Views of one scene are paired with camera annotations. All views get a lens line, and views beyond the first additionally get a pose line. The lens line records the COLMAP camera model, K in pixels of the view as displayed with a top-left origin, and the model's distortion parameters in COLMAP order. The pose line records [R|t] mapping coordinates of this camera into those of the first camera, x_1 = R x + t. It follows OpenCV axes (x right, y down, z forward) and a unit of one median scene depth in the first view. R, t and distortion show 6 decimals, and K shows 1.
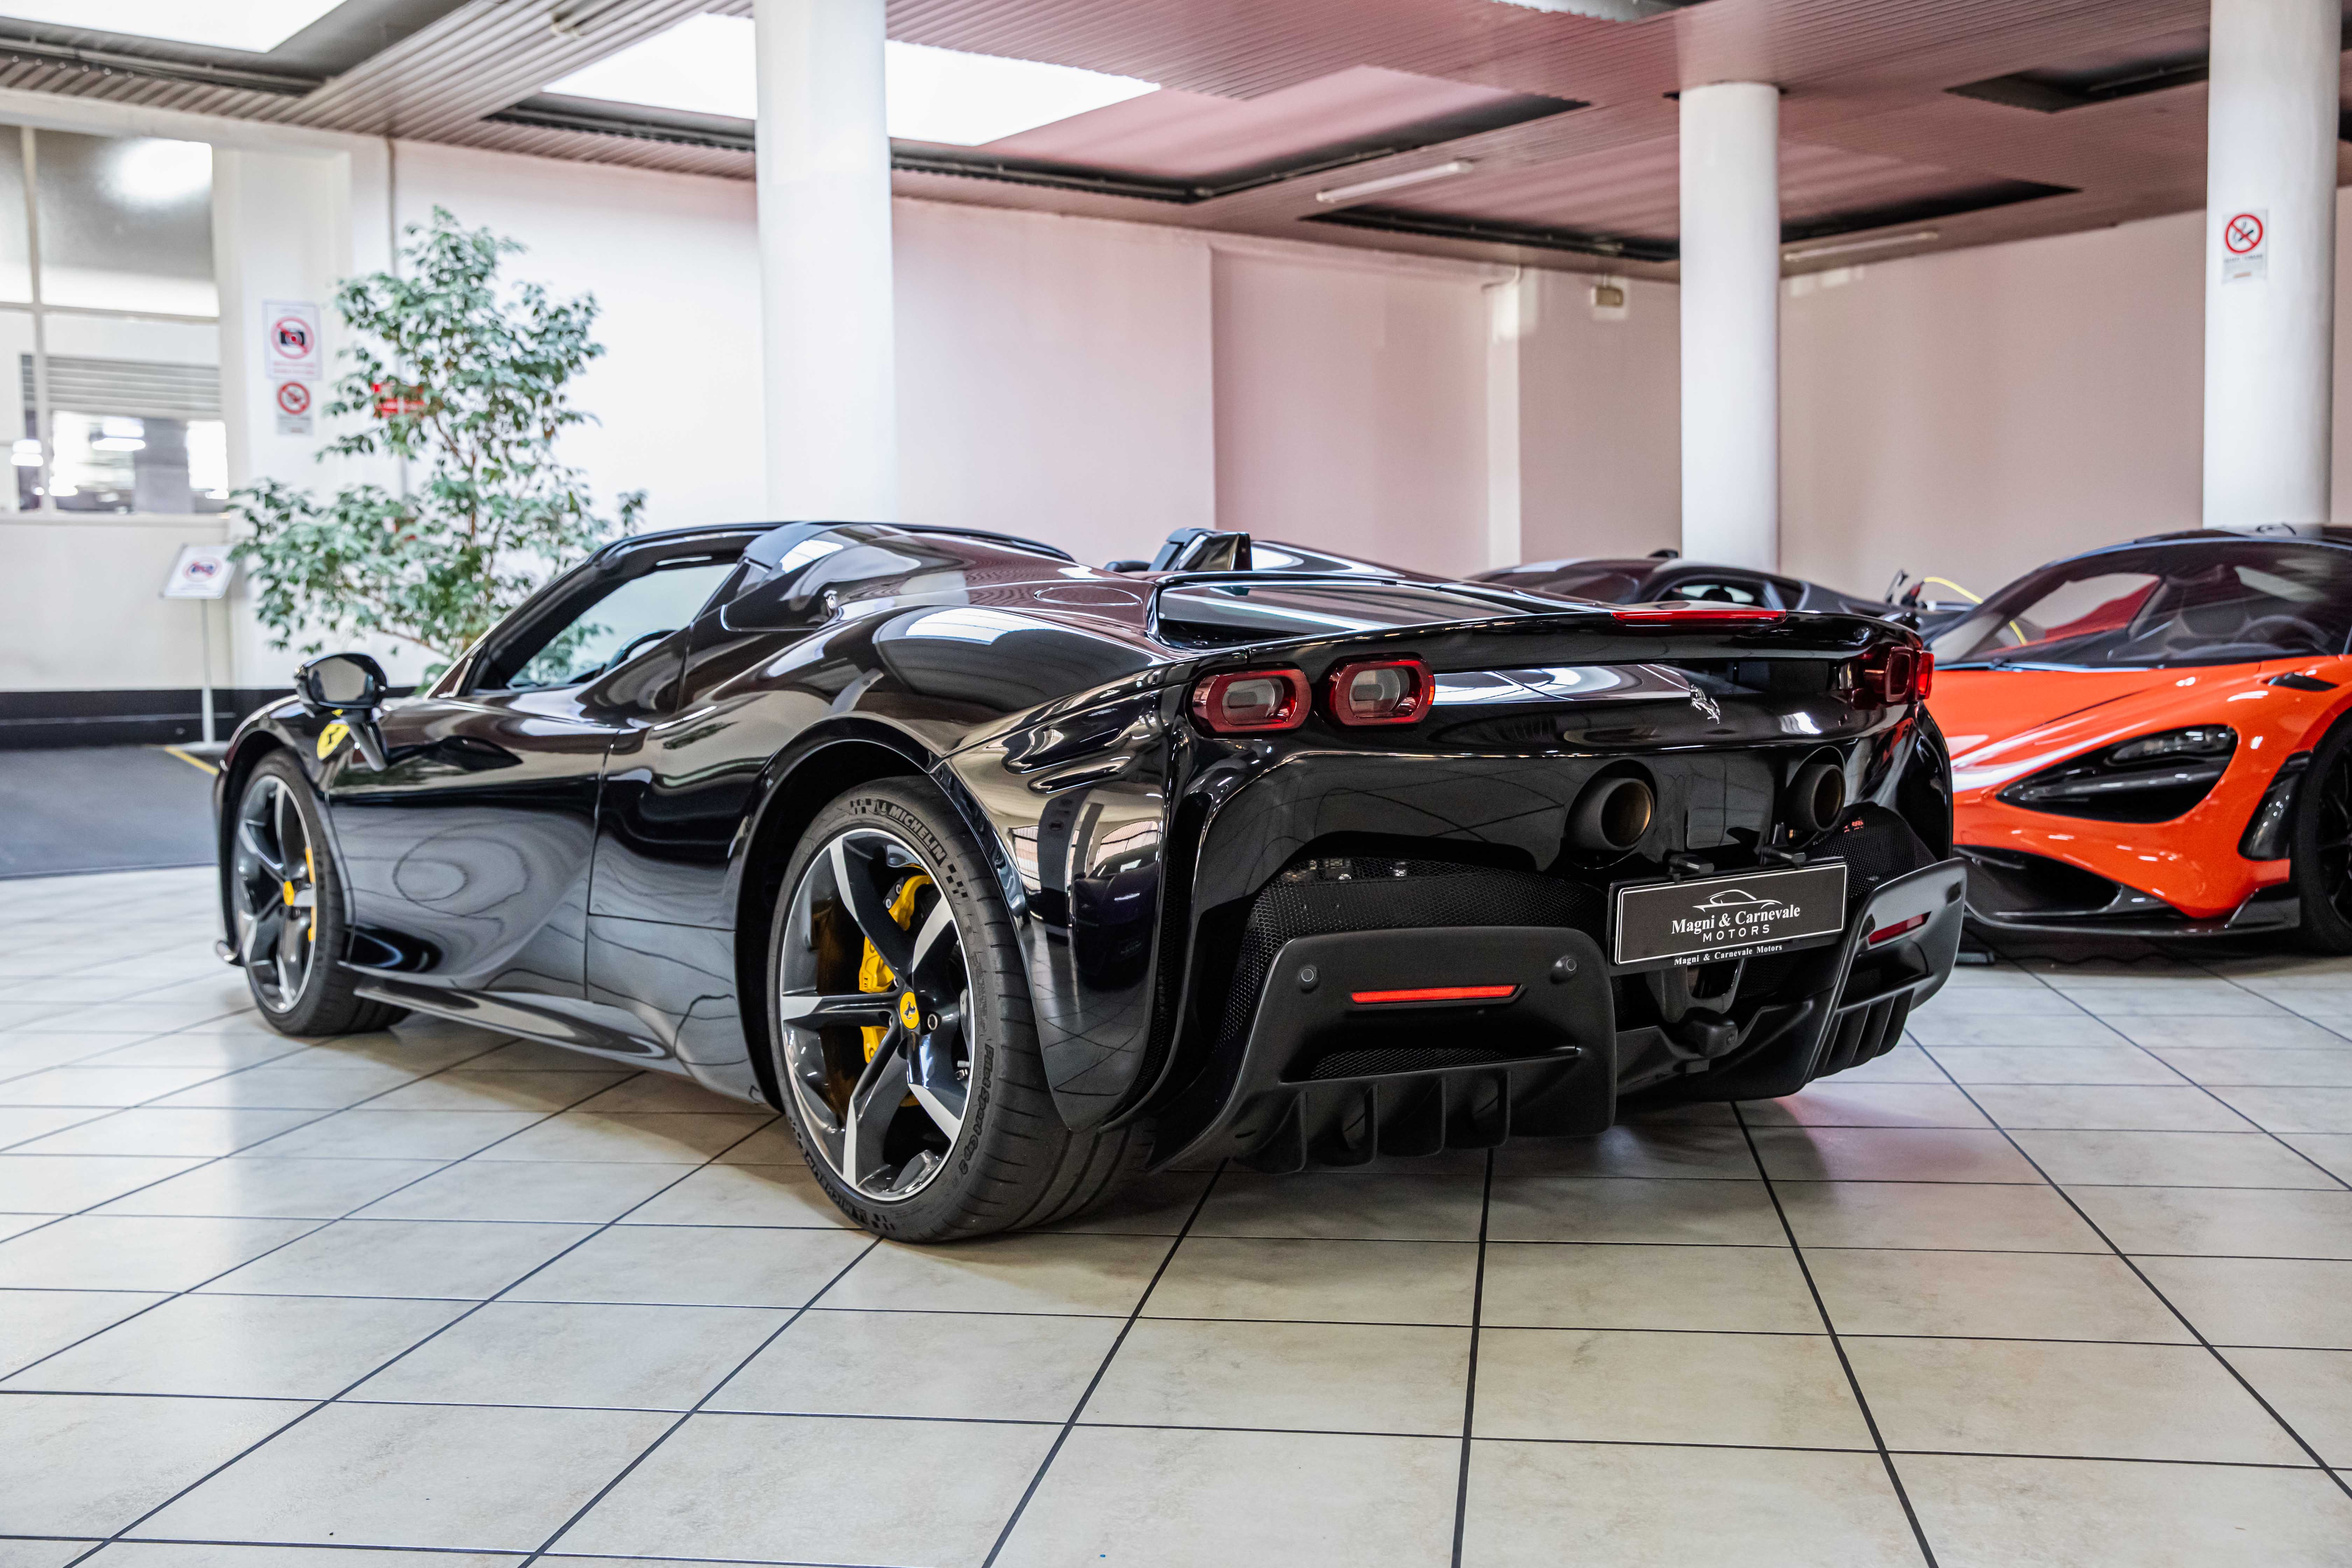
lens RADIAL K [[2440.2, 0, 1176.0], [0, 2440.2, 784.0], [0, 0, 1]] dist [0.010126, 0.007442]
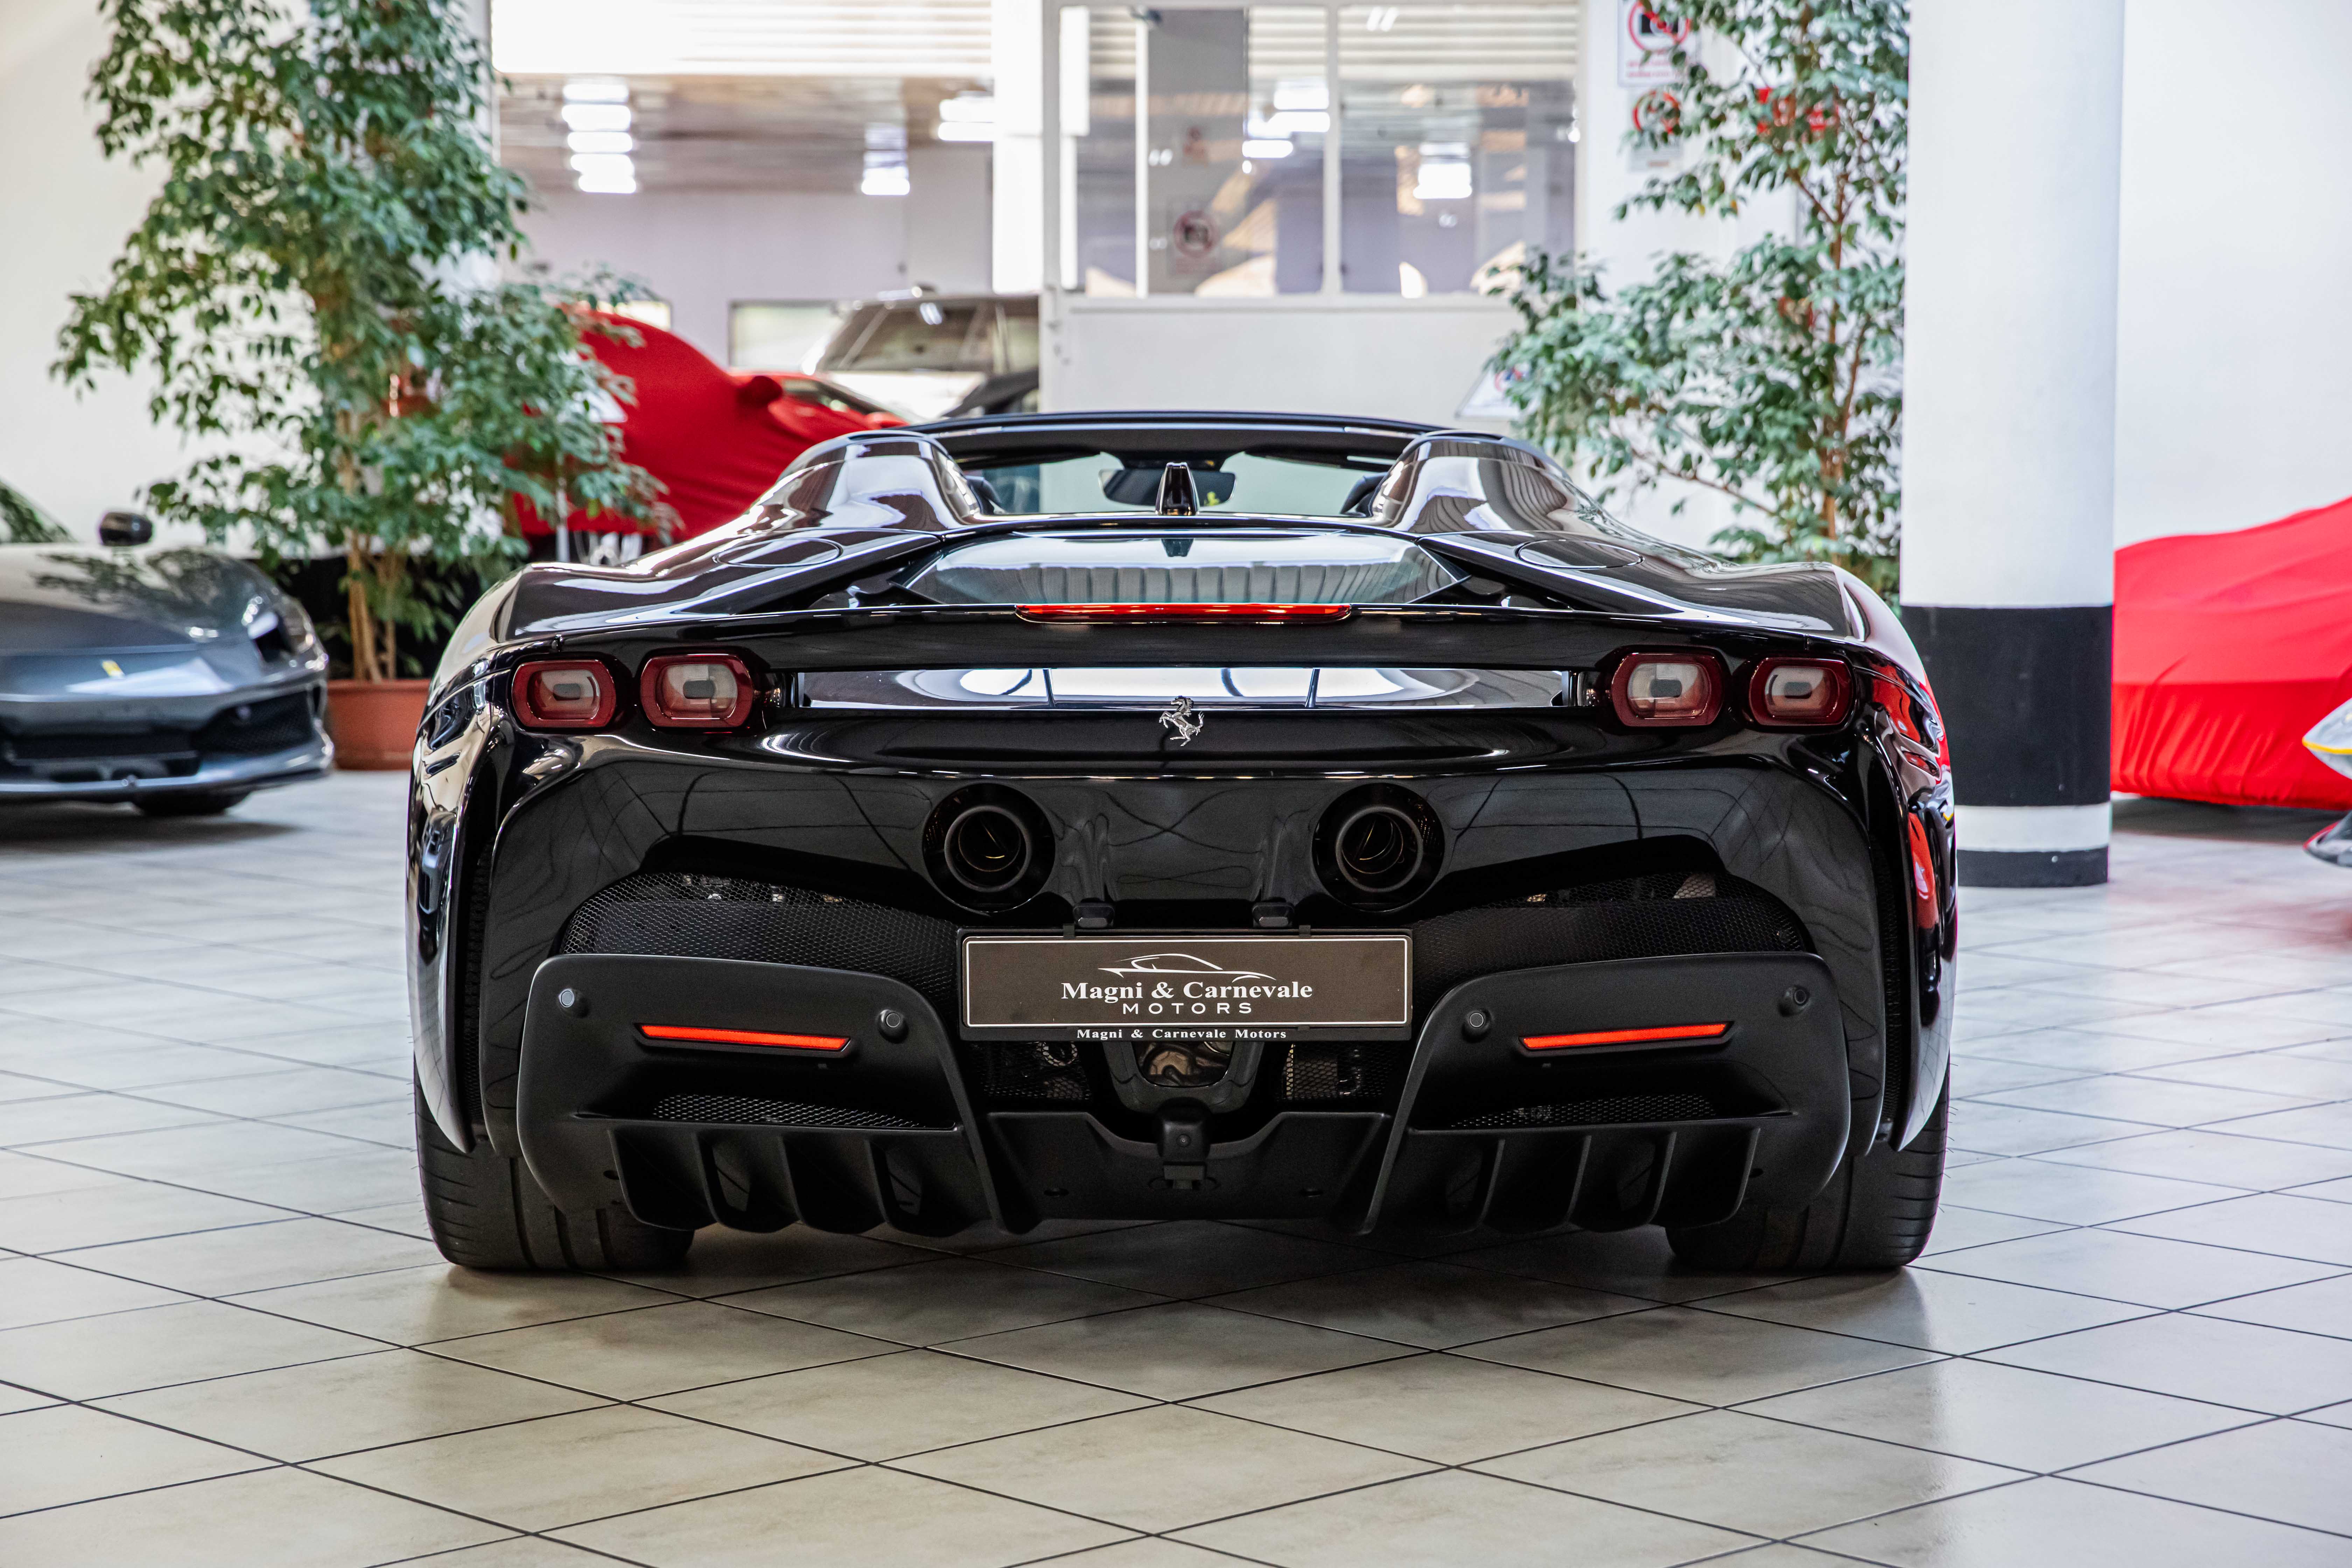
lens RADIAL K [[4514.5, 0, 1176.0], [0, 4514.5, 784.0], [0, 0, 1]] dist [0.150766, 0.093866]
pose [[0.790173, 0.062469, -0.609692, 0.566472], [-0.049885, 0.998047, 0.037609, -0.034220], [0.610851, 0.000697, 0.791745, -0.088413]]
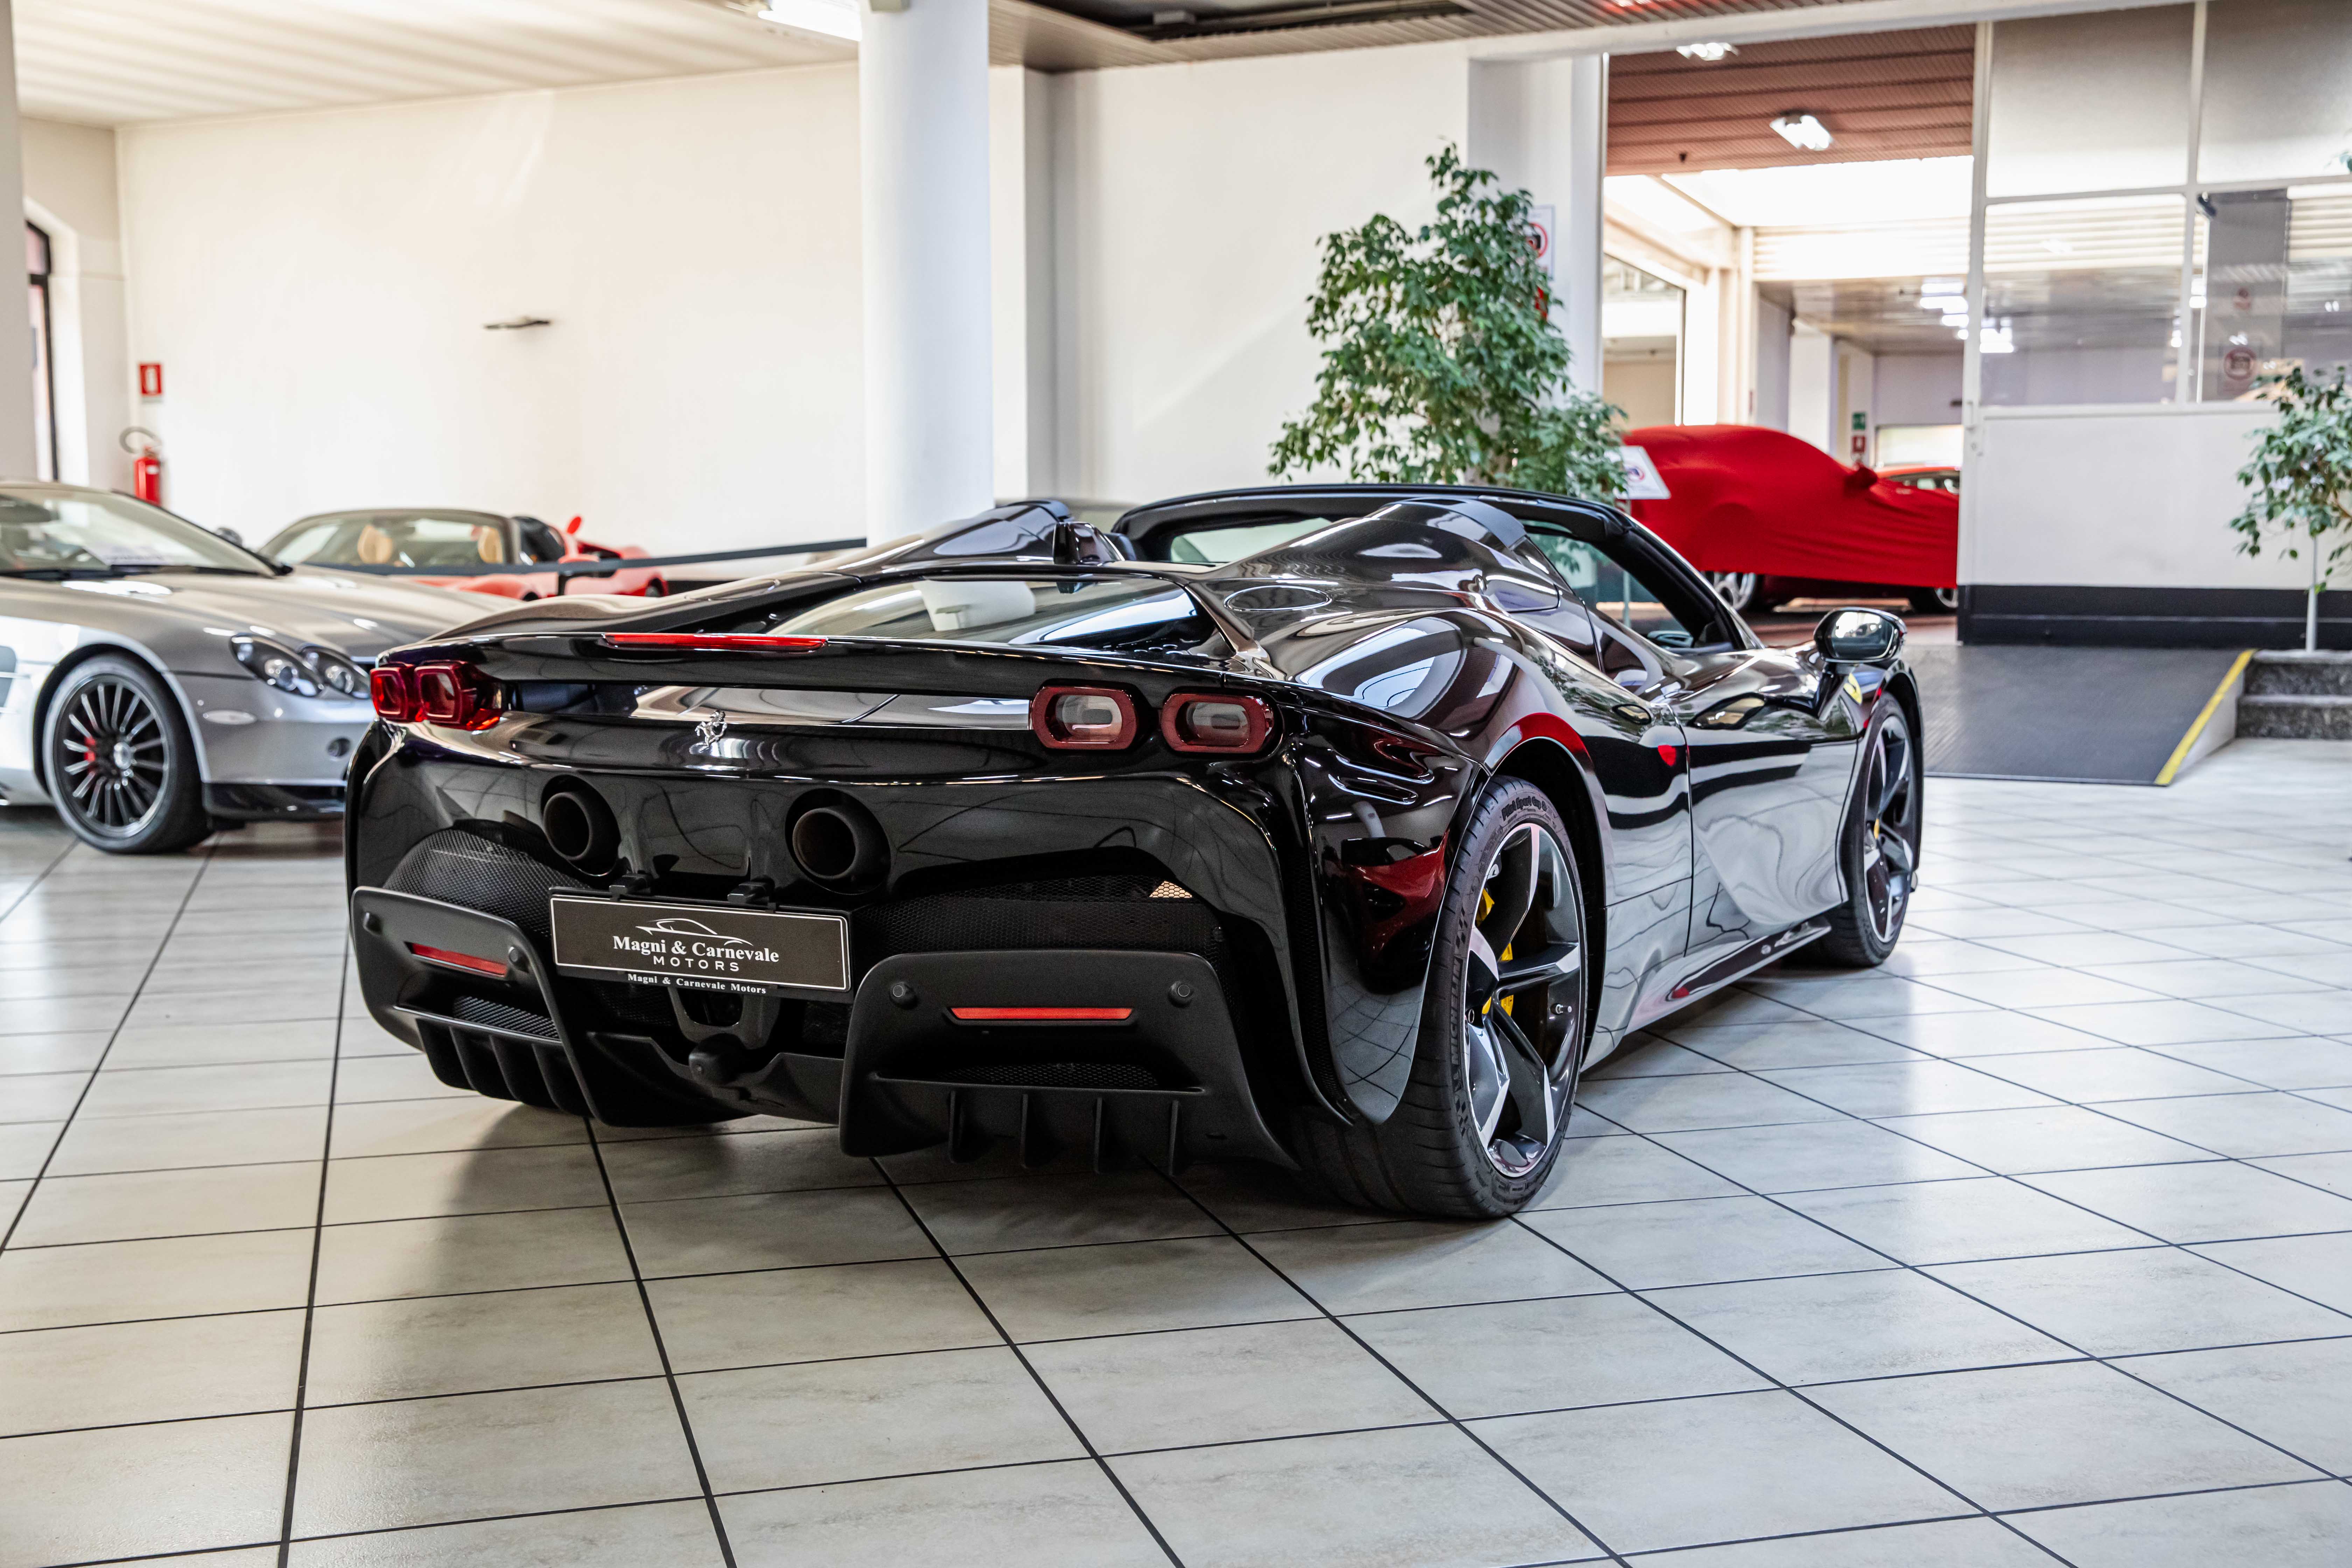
lens RADIAL K [[2672.1, 0, 1176.0], [0, 2672.1, 784.0], [0, 0, 1]] dist [0.030350, 0.038135]
pose [[0.415023, 0.104852, -0.903749, 0.645423], [-0.058479, 0.994357, 0.088509, -0.059706], [0.907930, 0.016117, 0.418813, 0.363041]]
